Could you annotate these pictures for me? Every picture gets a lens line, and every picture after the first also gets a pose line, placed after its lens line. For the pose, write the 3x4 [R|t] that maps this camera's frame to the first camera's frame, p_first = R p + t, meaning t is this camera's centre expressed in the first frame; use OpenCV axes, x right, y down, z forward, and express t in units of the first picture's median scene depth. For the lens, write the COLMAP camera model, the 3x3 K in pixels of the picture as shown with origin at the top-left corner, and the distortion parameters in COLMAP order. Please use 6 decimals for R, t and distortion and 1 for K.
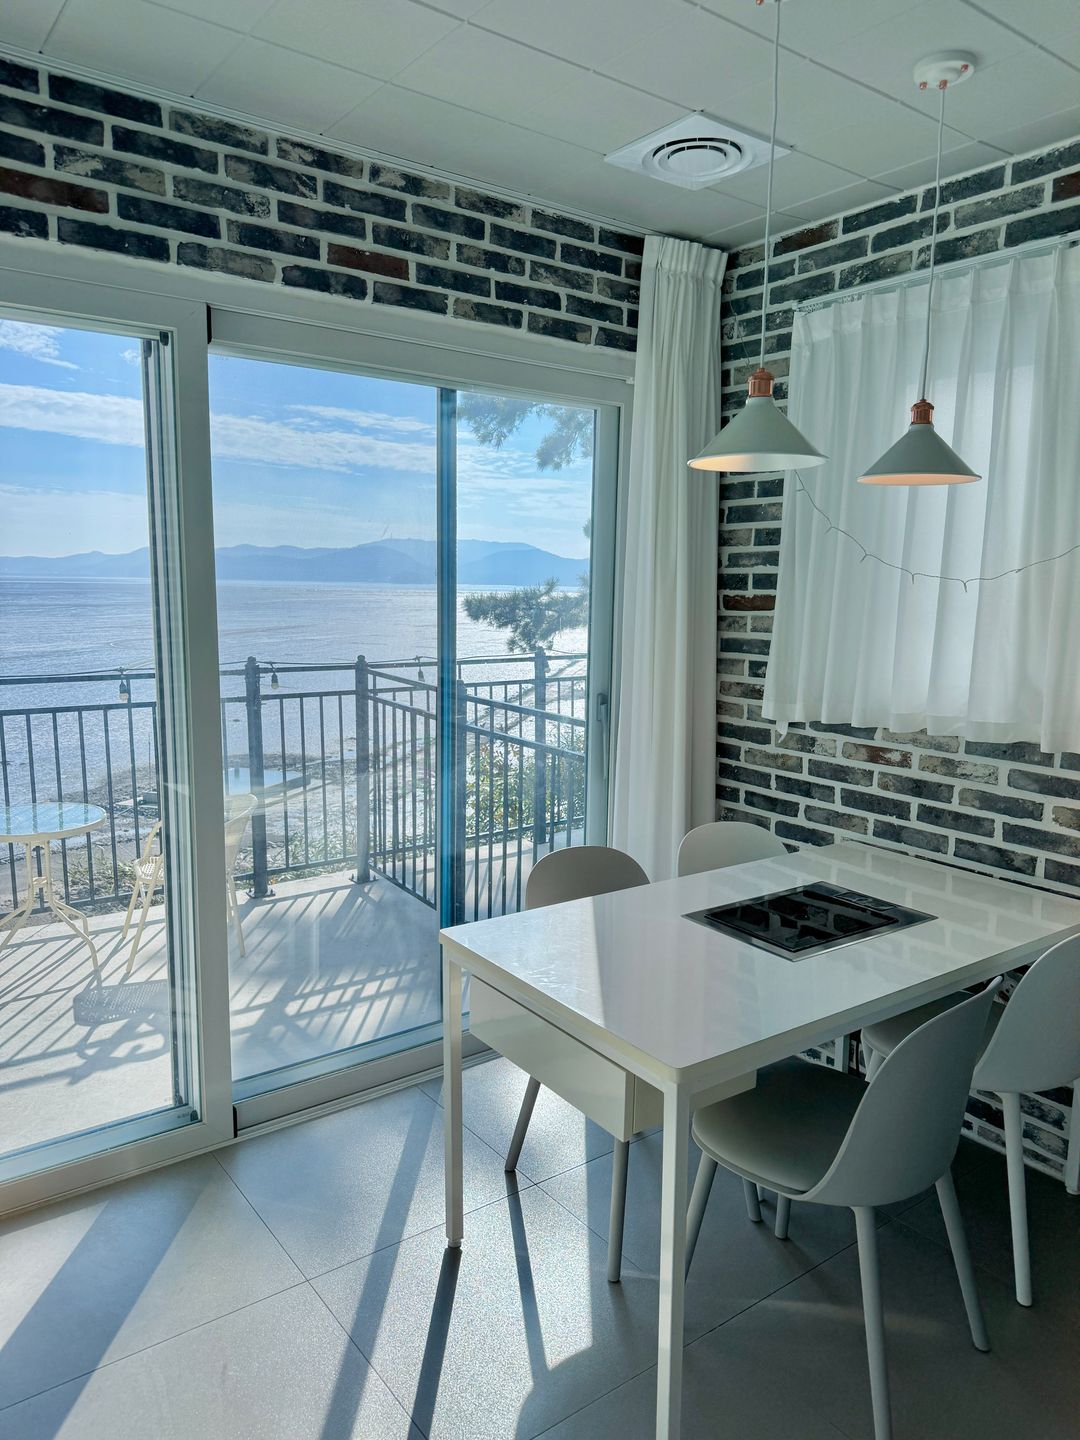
lens RADIAL K [[1005.8, 0, 522.1], [0, 1005.8, 769.8], [0, 0, 1]] dist [0.006894, -0.002718]
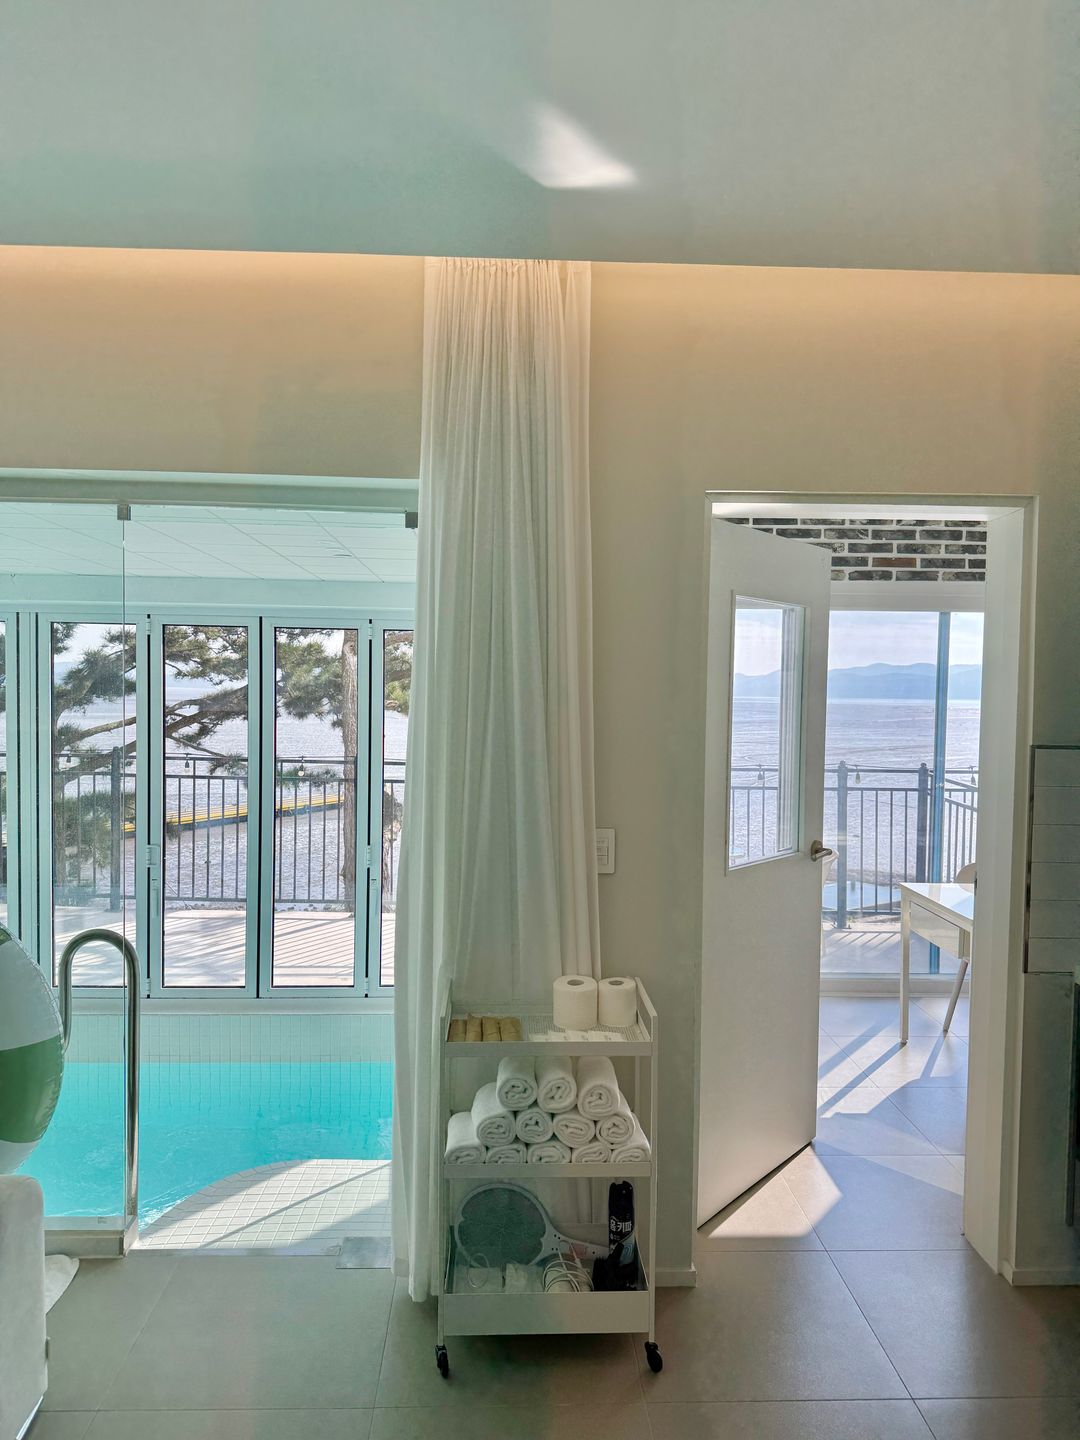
lens RADIAL K [[1005.8, 0, 542.0], [0, 1005.8, 717.8], [0, 0, 1]] dist [0.006894, -0.002718]
pose [[0.833906, 0.008386, -0.551842, 0.354172], [-0.100325, 0.985529, -0.136629, 0.141990], [0.542711, 0.169299, 0.822680, -0.935935]]
